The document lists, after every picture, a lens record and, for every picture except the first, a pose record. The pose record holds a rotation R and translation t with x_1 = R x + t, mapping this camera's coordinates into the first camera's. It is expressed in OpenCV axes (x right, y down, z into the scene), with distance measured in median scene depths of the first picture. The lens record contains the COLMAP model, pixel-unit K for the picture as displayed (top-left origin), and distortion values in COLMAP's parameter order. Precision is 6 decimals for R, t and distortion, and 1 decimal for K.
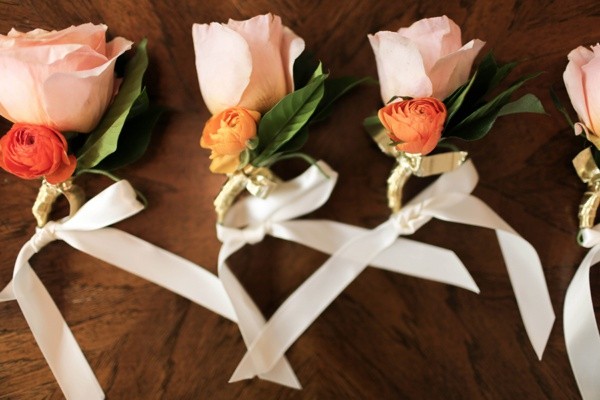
lens RADIAL K [[606.0, 0, 304.9], [0, 606.0, 199.6], [0, 0, 1]] dist [-0.065123, 0.000000]
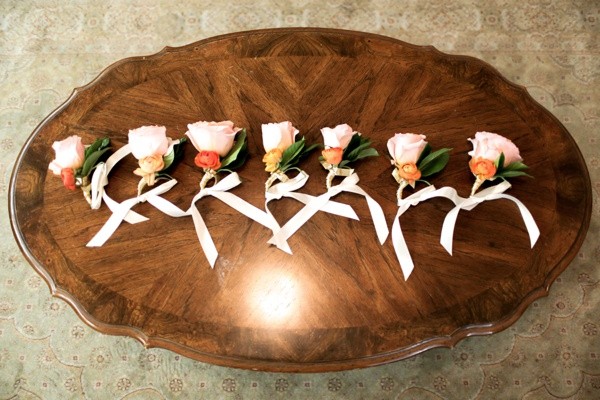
lens RADIAL K [[606.0, 0, 298.1], [0, 606.0, 199.9], [0, 0, 1]] dist [-0.065123, 0.000000]
pose [[0.998719, 0.041079, -0.029551, 0.092653], [-0.047667, 0.959725, -0.276866, 0.866327], [0.016987, 0.277920, 0.960454, -1.723006]]
